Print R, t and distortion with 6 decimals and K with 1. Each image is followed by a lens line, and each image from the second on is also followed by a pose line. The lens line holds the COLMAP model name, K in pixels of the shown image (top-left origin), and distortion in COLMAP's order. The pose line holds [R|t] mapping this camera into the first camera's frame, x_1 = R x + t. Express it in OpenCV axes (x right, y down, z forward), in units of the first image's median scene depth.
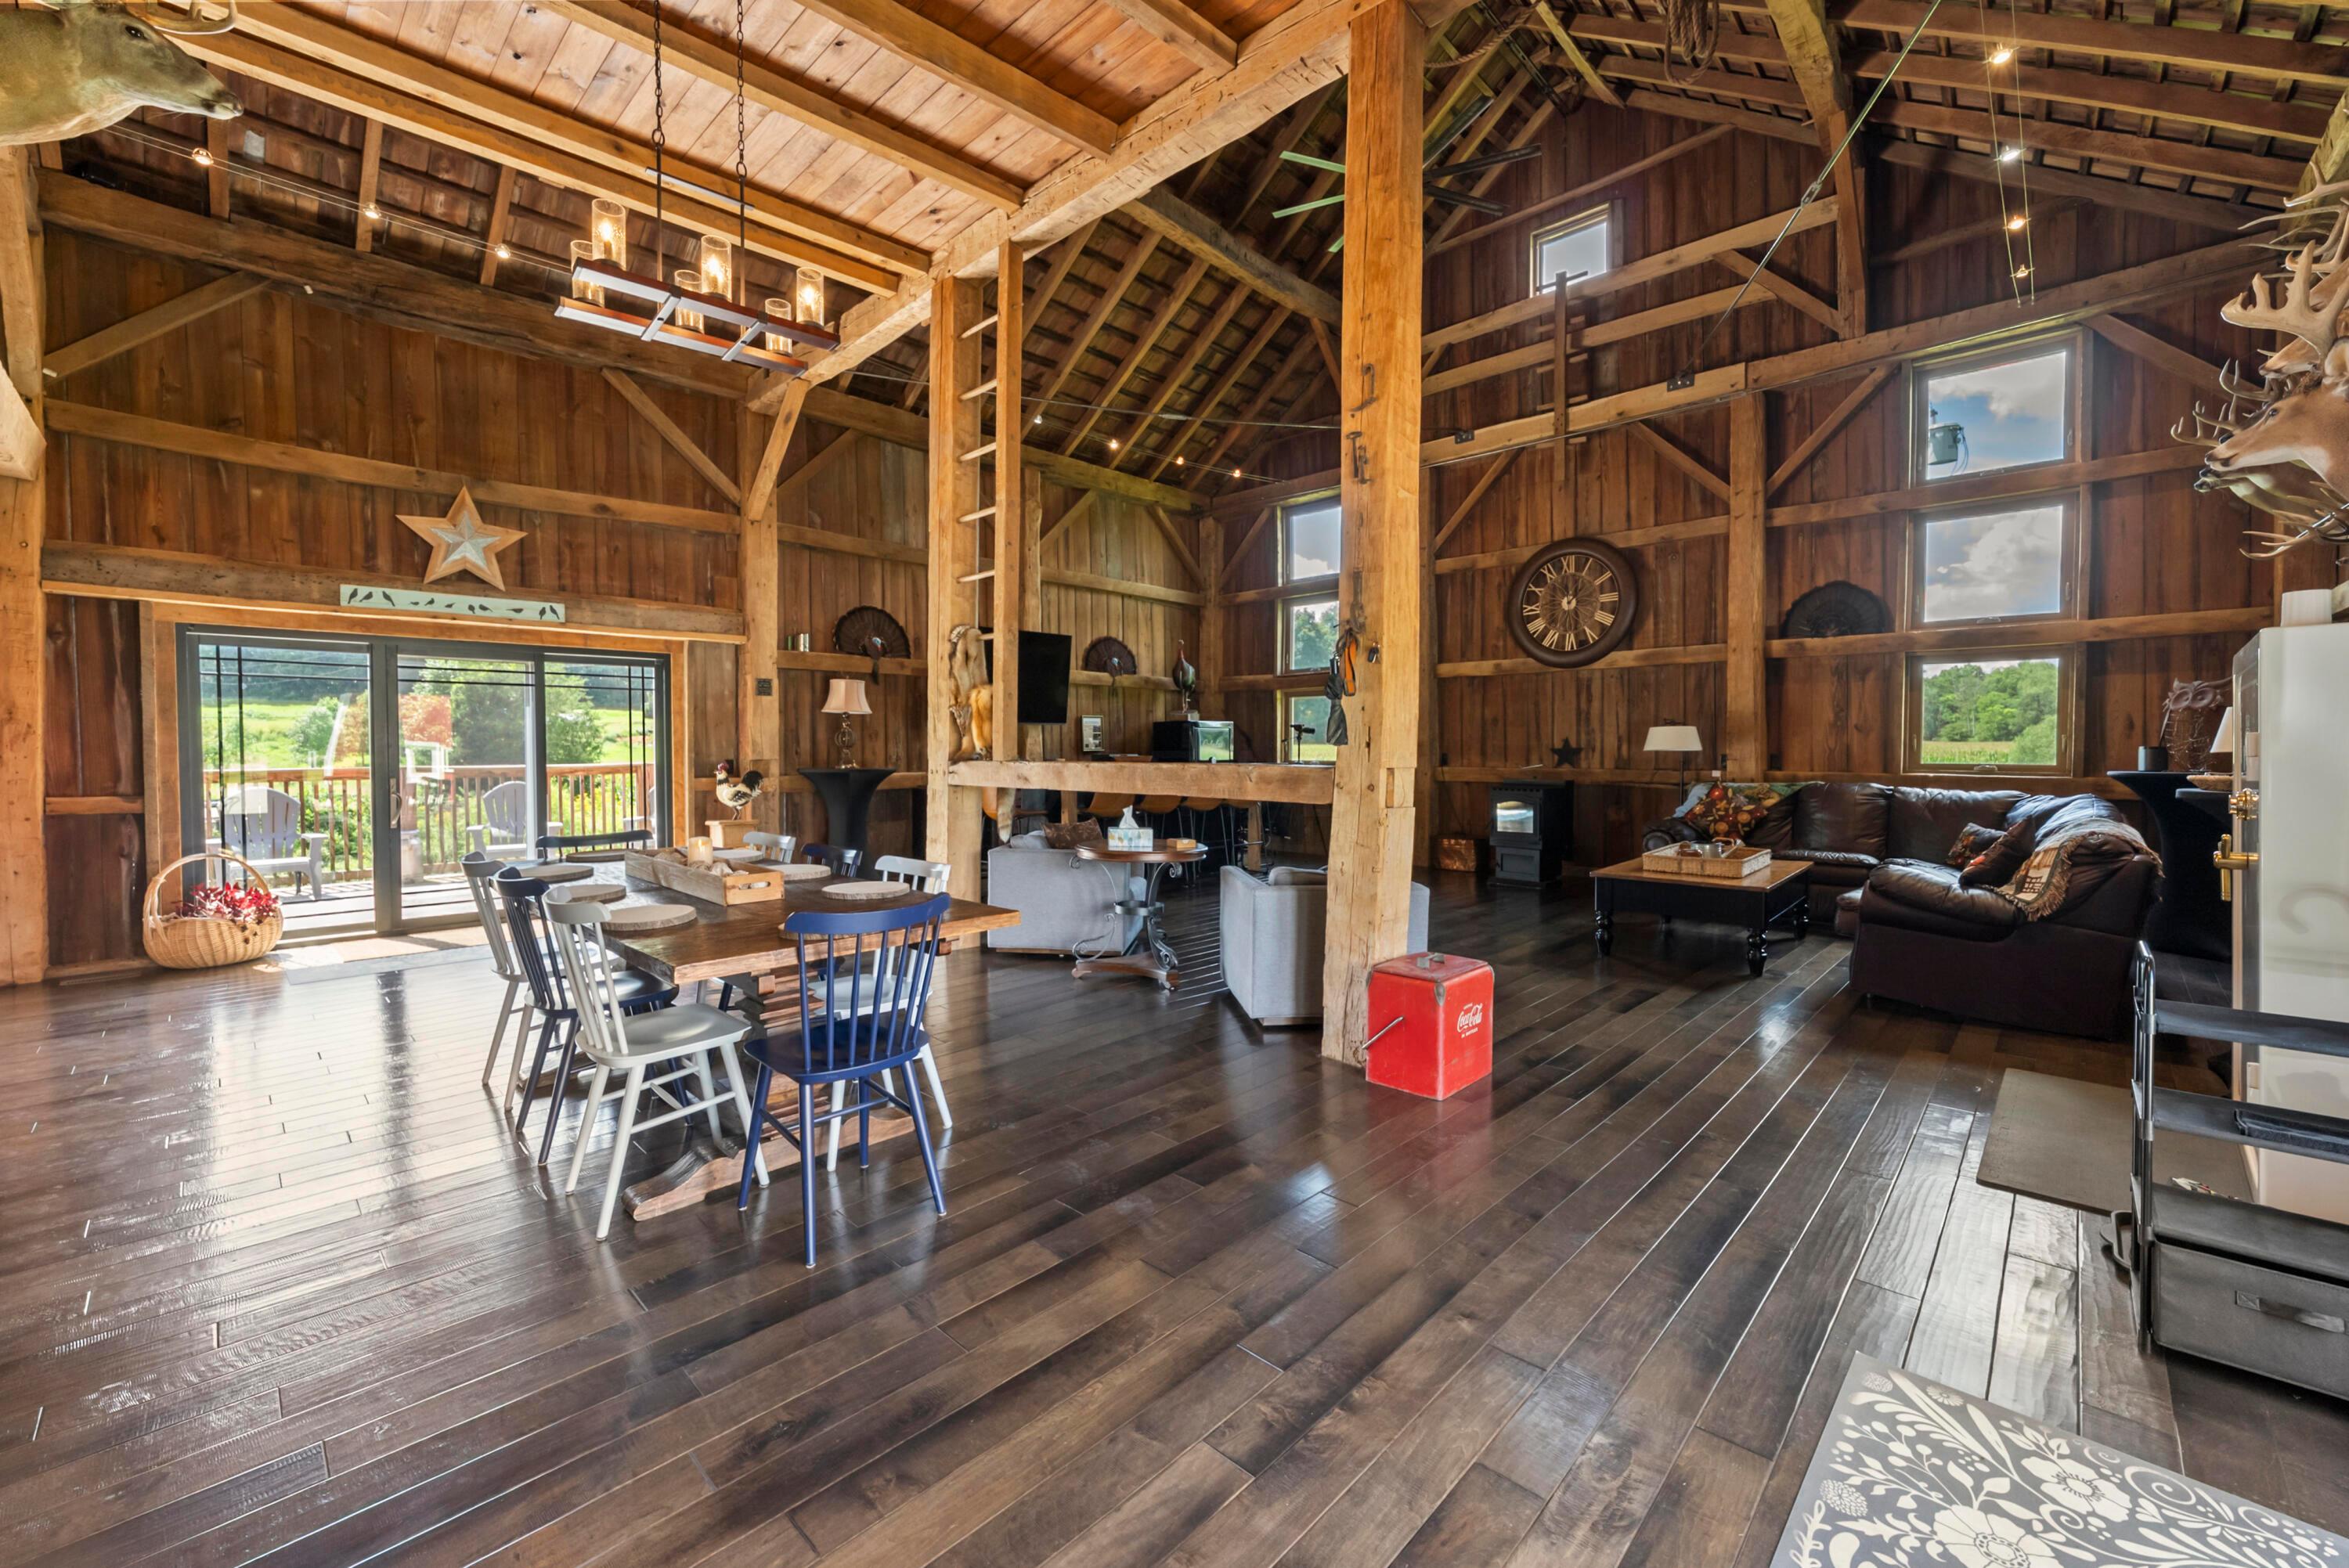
lens RADIAL K [[945.7, 0, 1174.5], [0, 945.7, 784.0], [0, 0, 1]] dist [-0.000563, 0.000055]
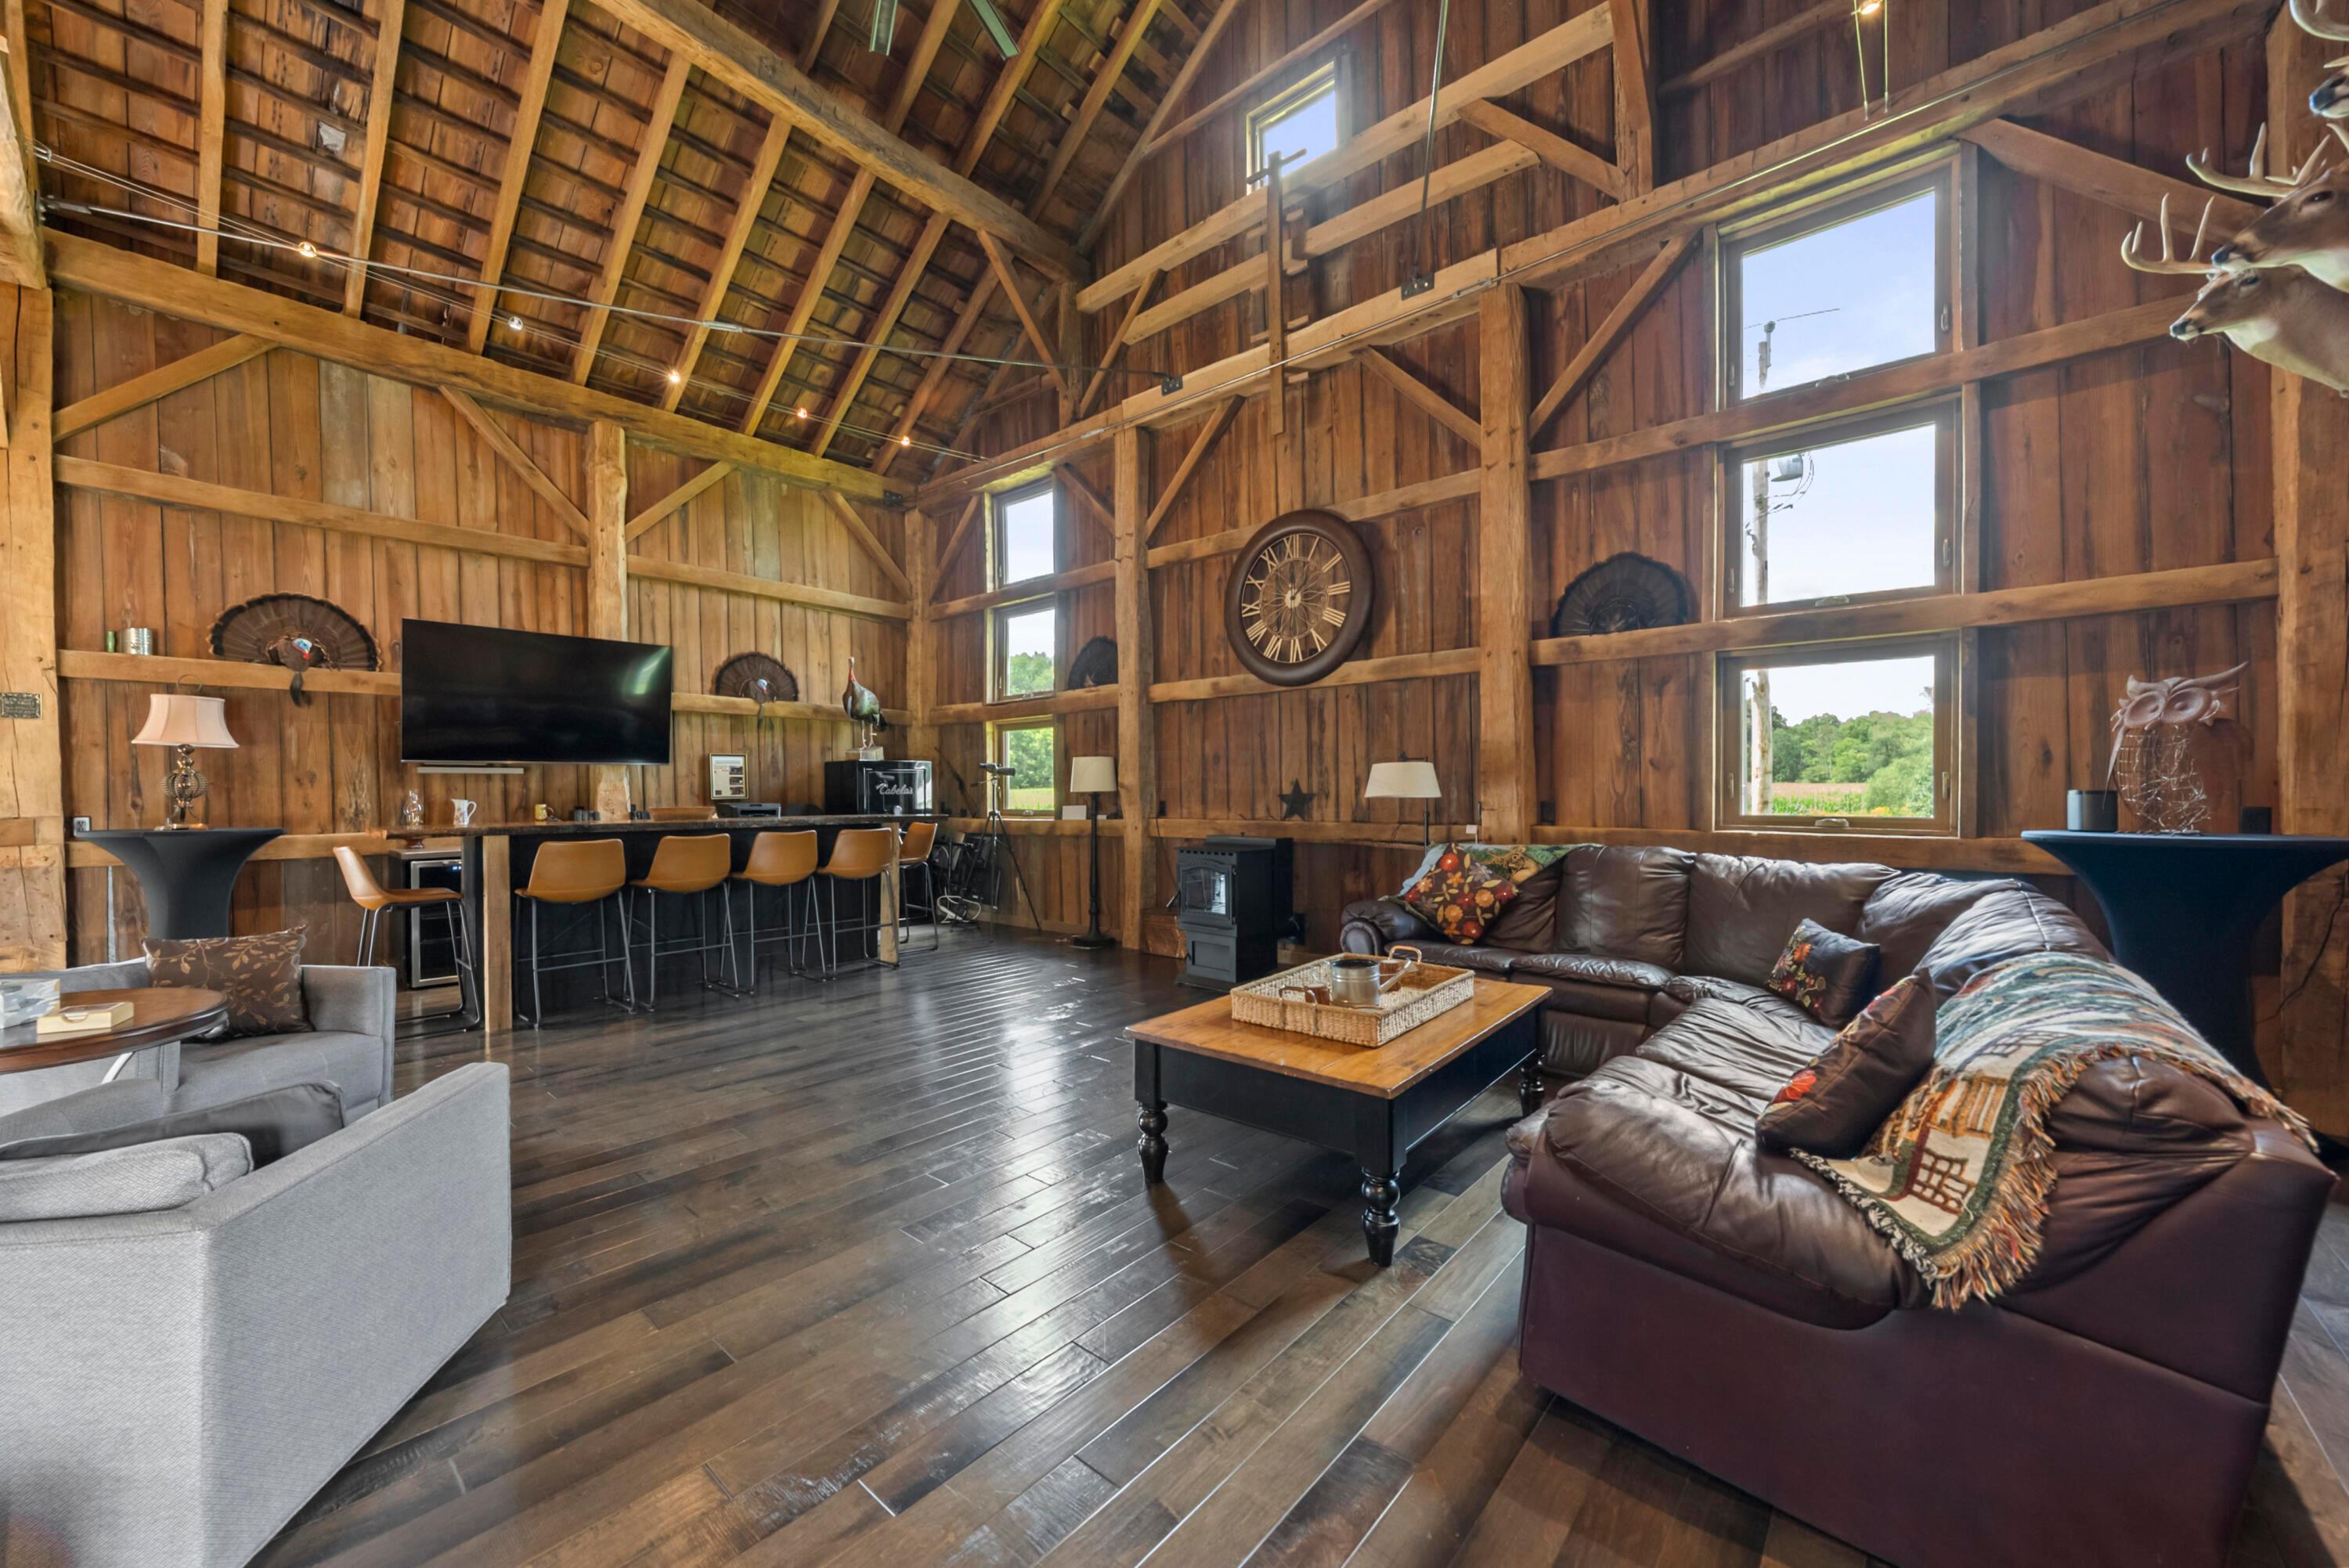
lens RADIAL K [[879.4, 0, 1168.8], [0, 879.4, 809.7], [0, 0, 1]] dist [-0.000828, -0.000190]
pose [[0.998476, -0.005138, 0.054950, 0.308433], [0.006109, 0.999828, -0.017511, -0.015542], [-0.054850, 0.017820, 0.998336, 0.351234]]
